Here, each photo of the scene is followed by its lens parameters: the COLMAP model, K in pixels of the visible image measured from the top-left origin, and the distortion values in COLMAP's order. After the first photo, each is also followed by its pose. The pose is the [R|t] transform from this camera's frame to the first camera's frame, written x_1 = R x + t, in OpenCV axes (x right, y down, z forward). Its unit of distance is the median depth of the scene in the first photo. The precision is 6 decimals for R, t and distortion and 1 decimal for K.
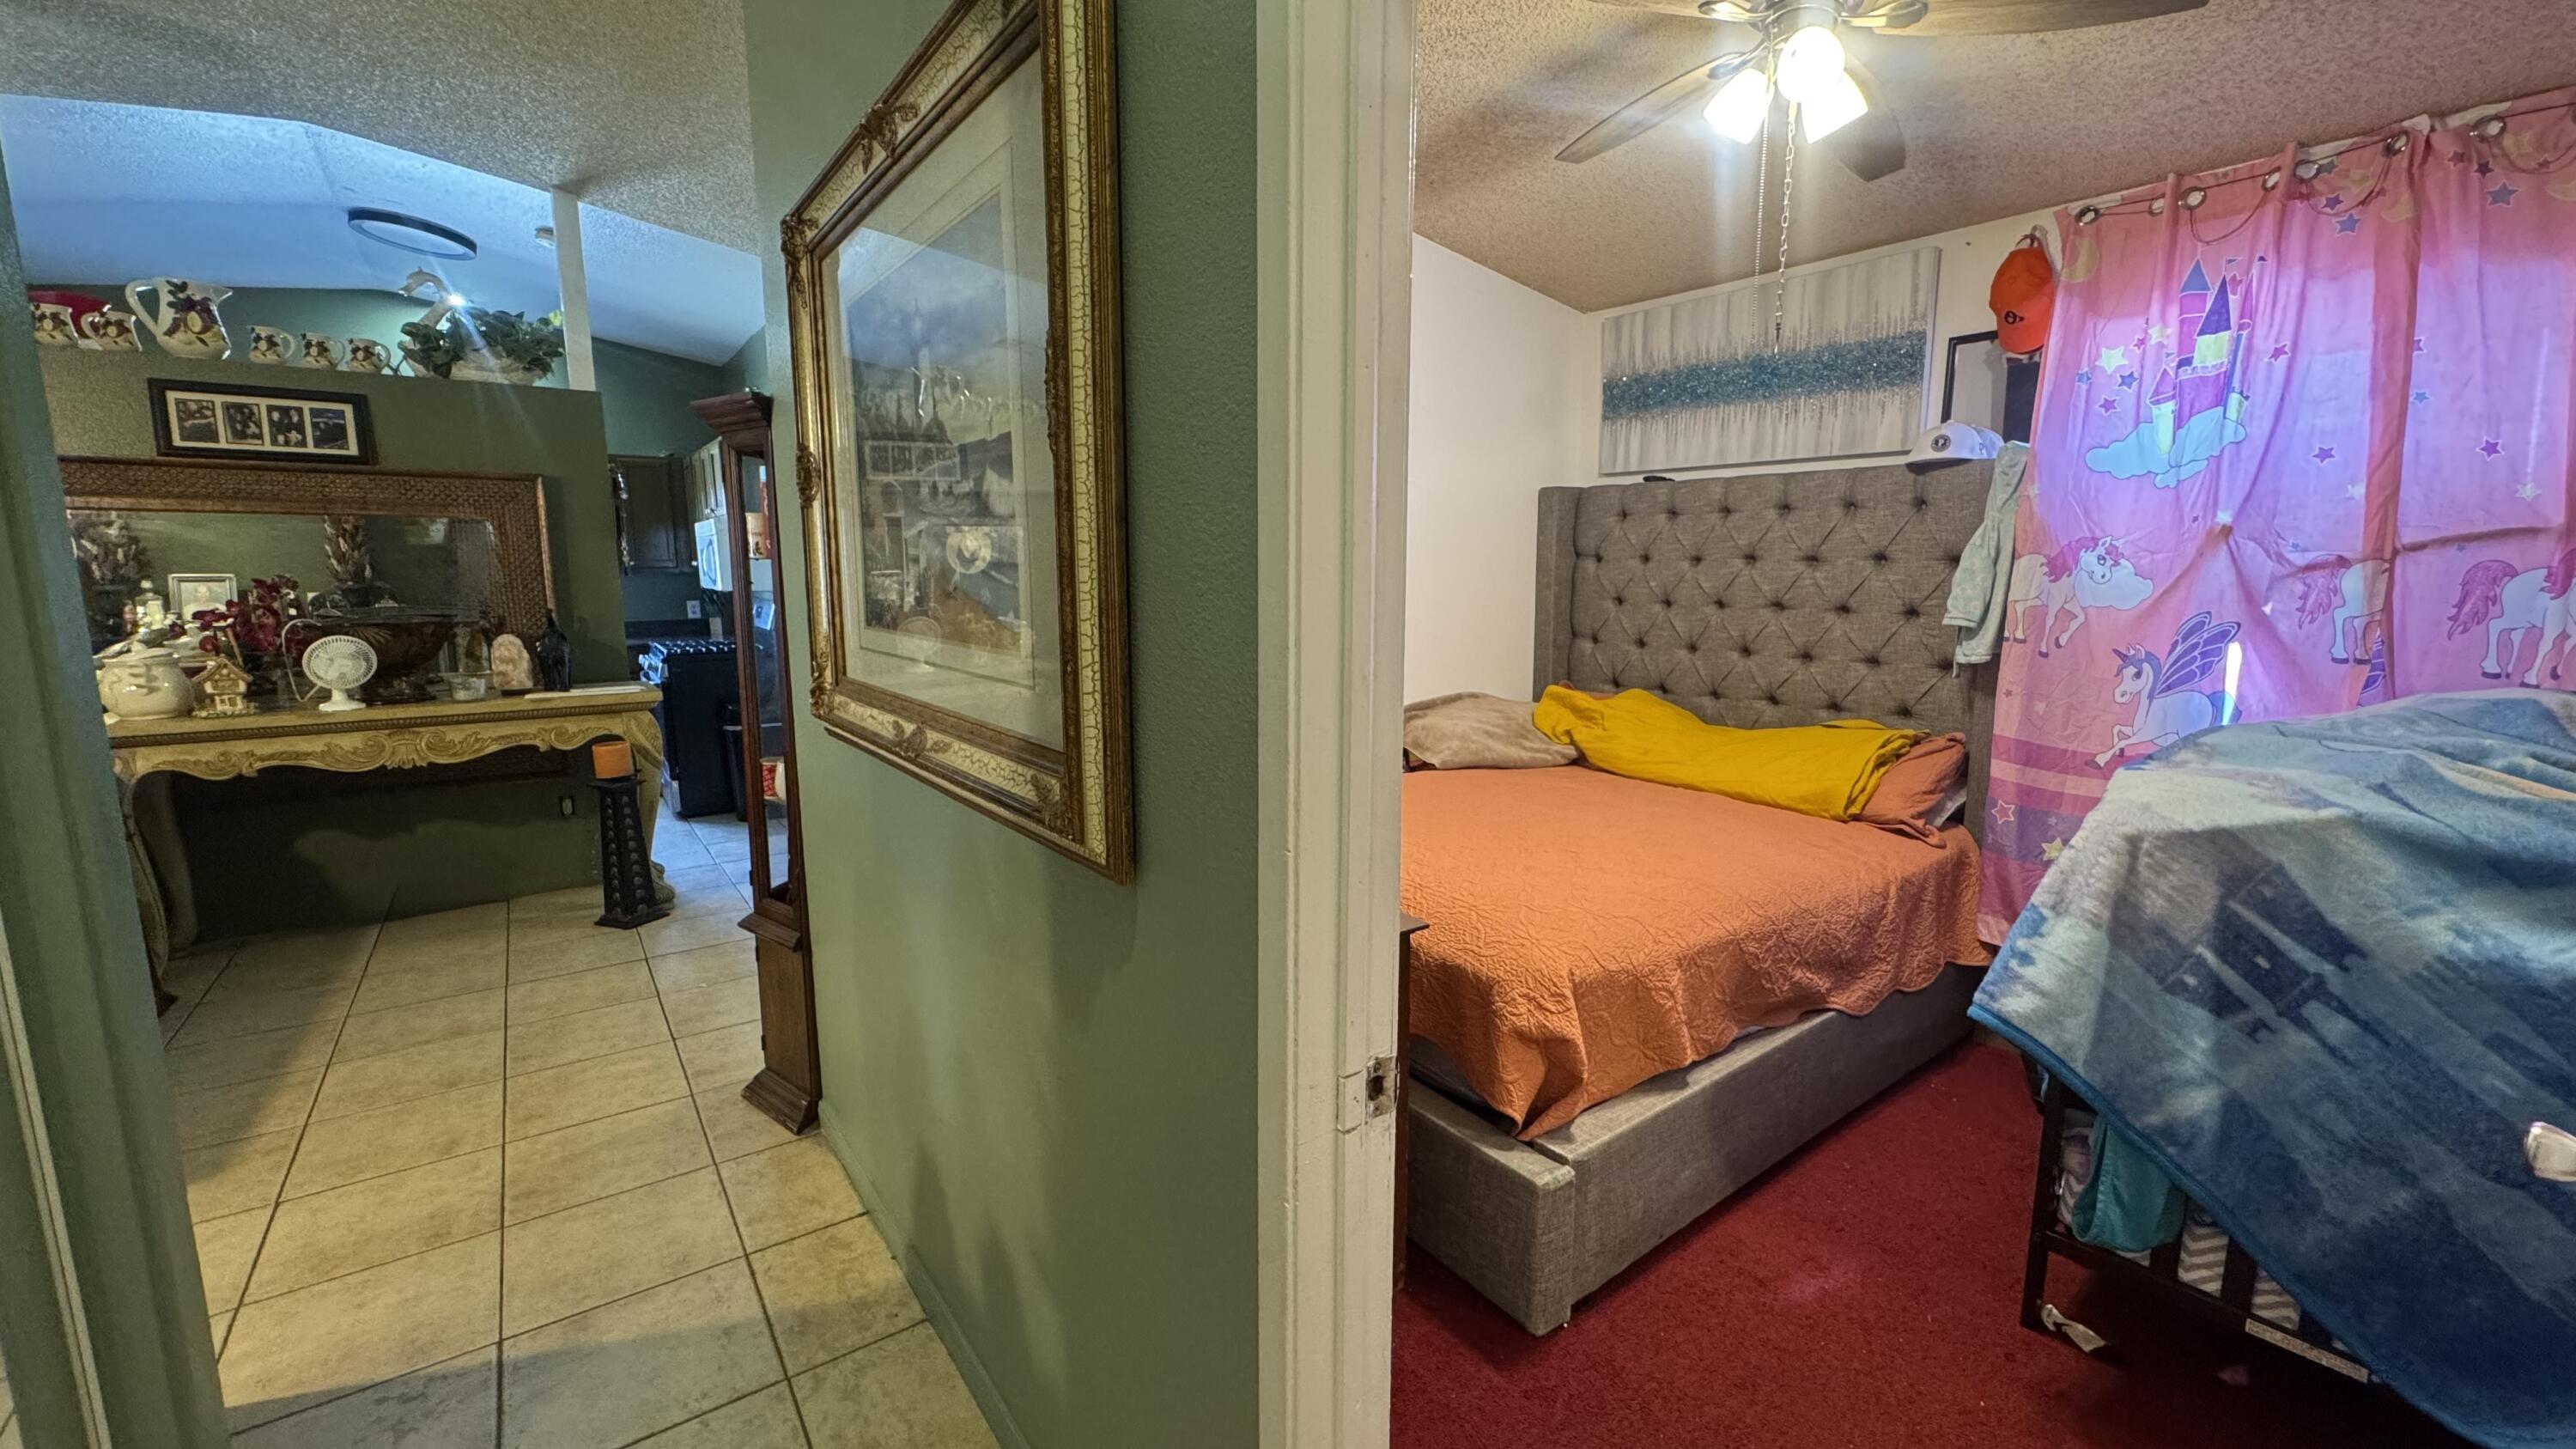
lens RADIAL K [[1026.9, 0, 1289.2], [0, 1026.9, 724.6], [0, 0, 1]] dist [-0.001697, -0.000244]
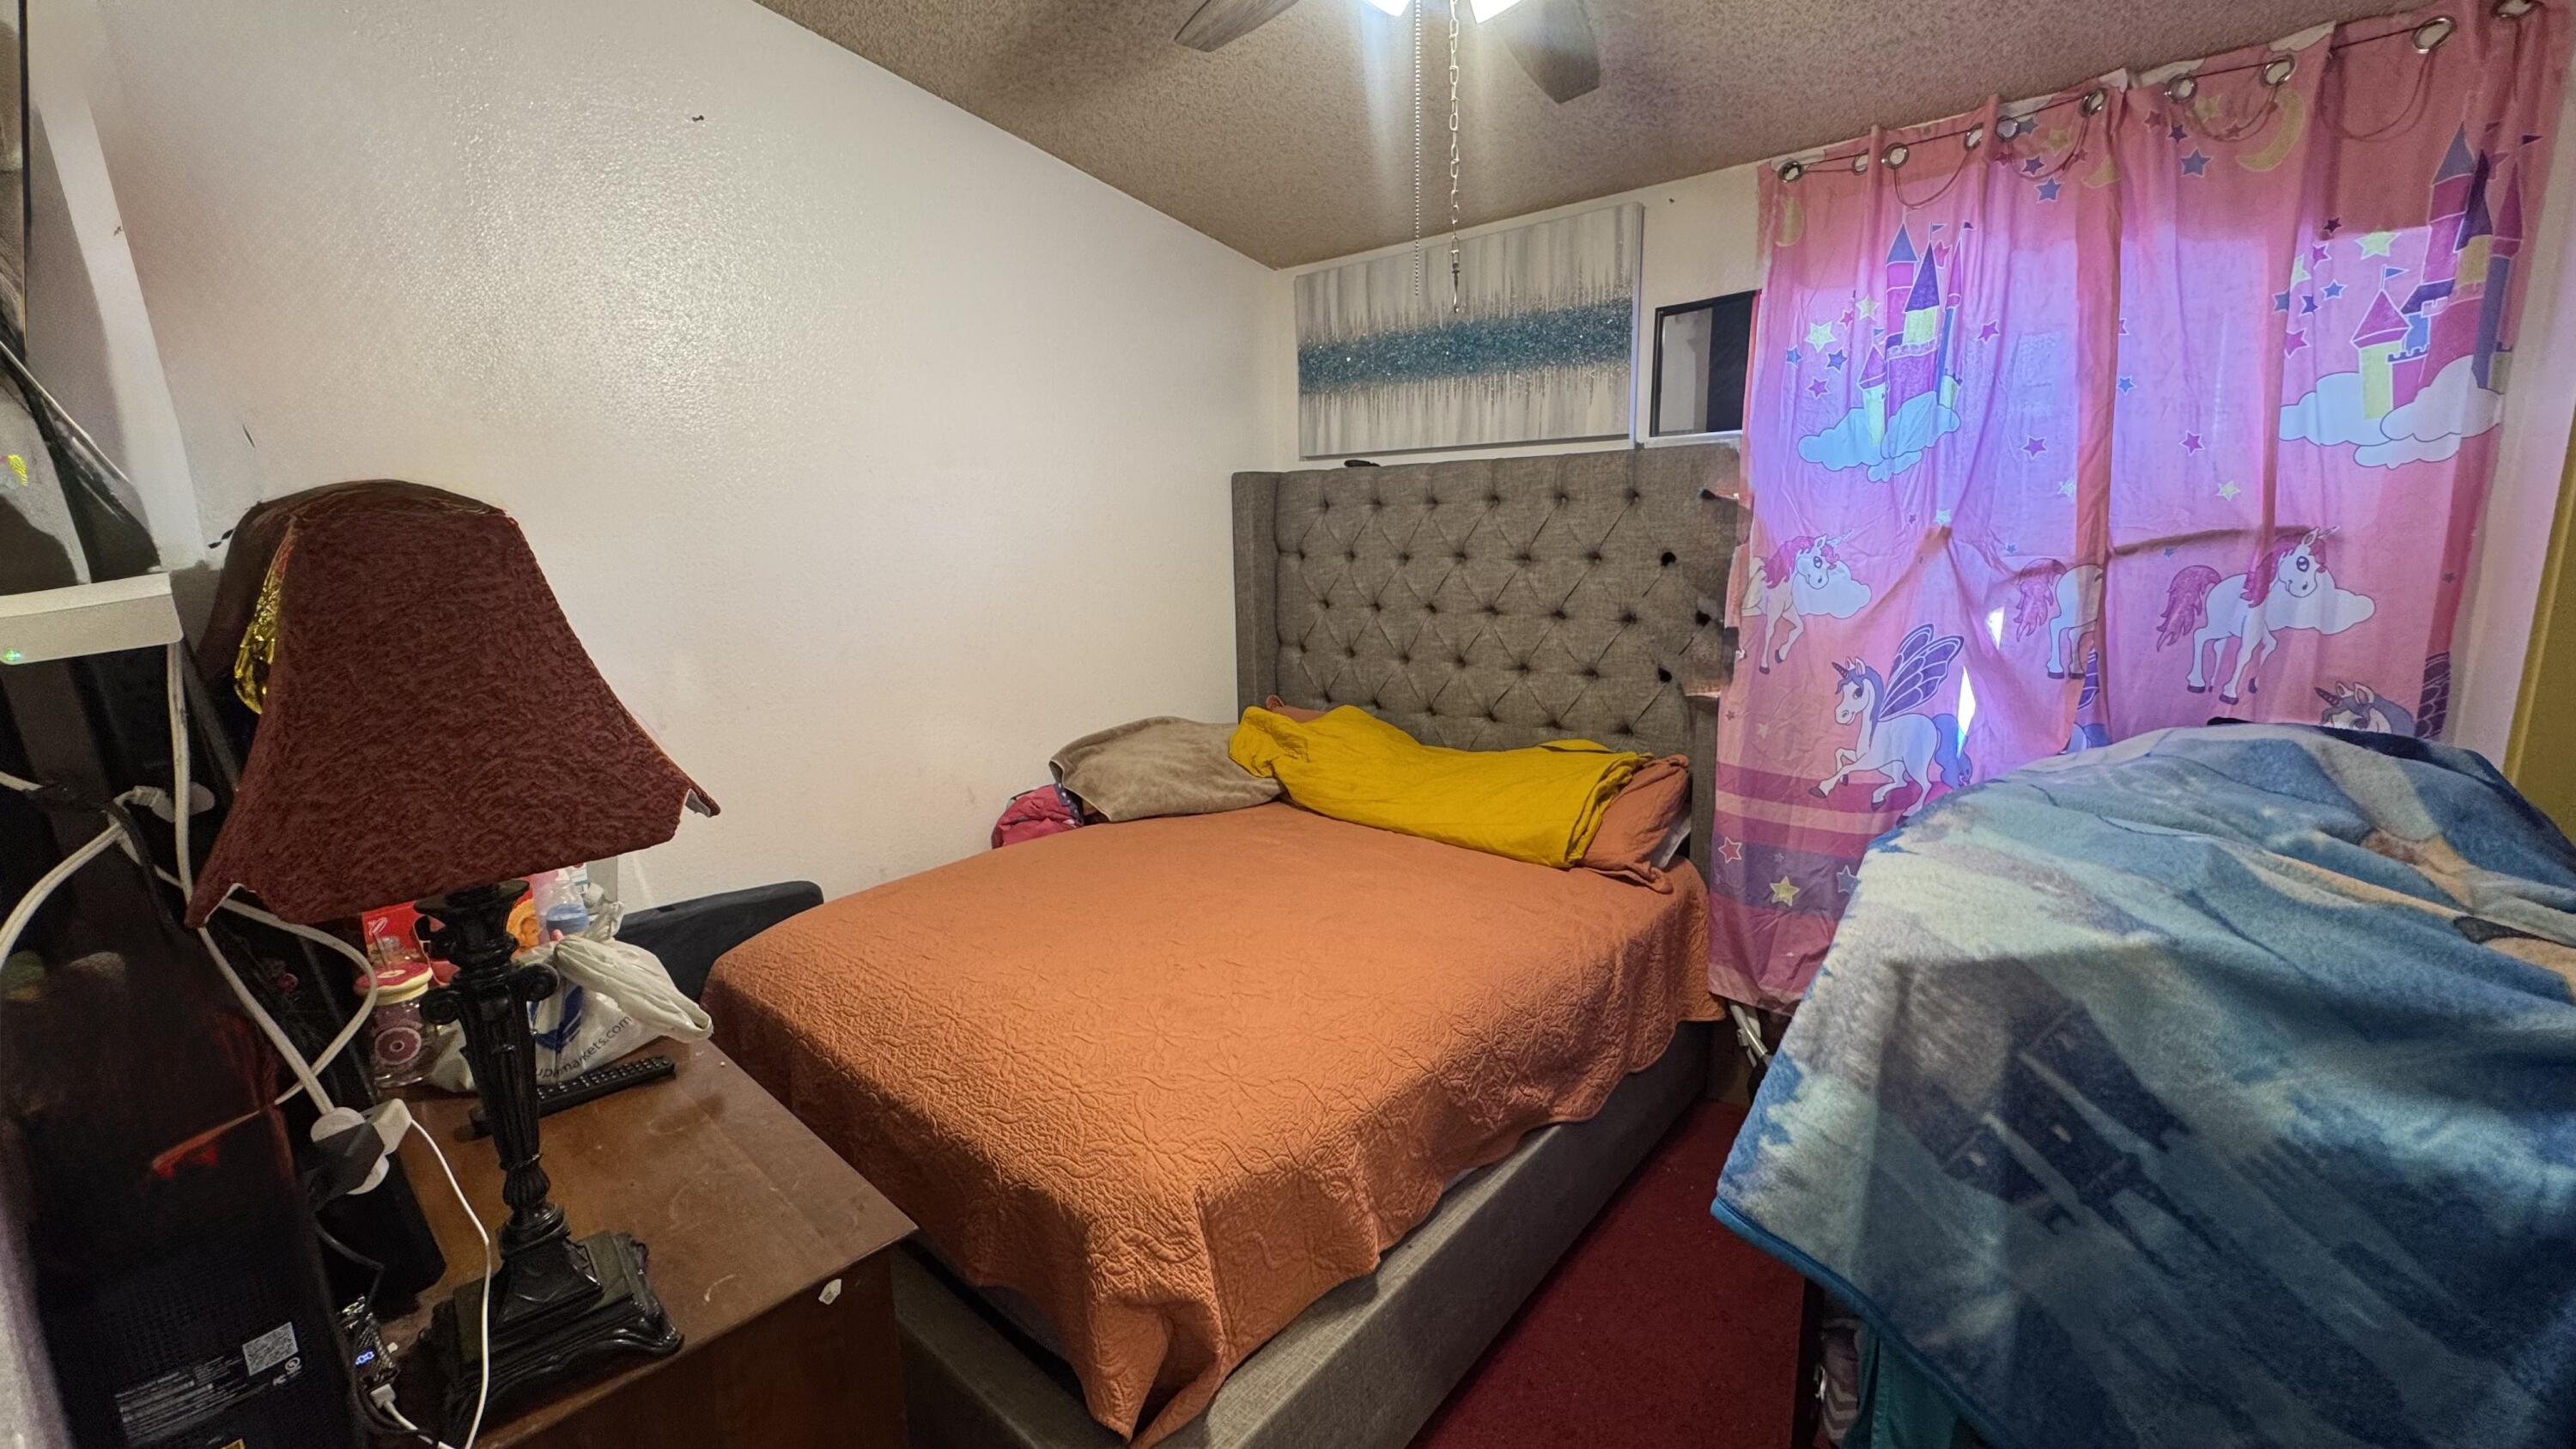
lens RADIAL K [[1018.2, 0, 1288.0], [0, 1018.2, 724.5], [0, 0, 1]] dist [-0.006282, -0.000474]
pose [[0.975703, -0.050551, 0.213184, 0.166119], [0.045078, 0.998519, 0.030457, -0.076216], [-0.214408, -0.020107, 0.976537, 0.264253]]
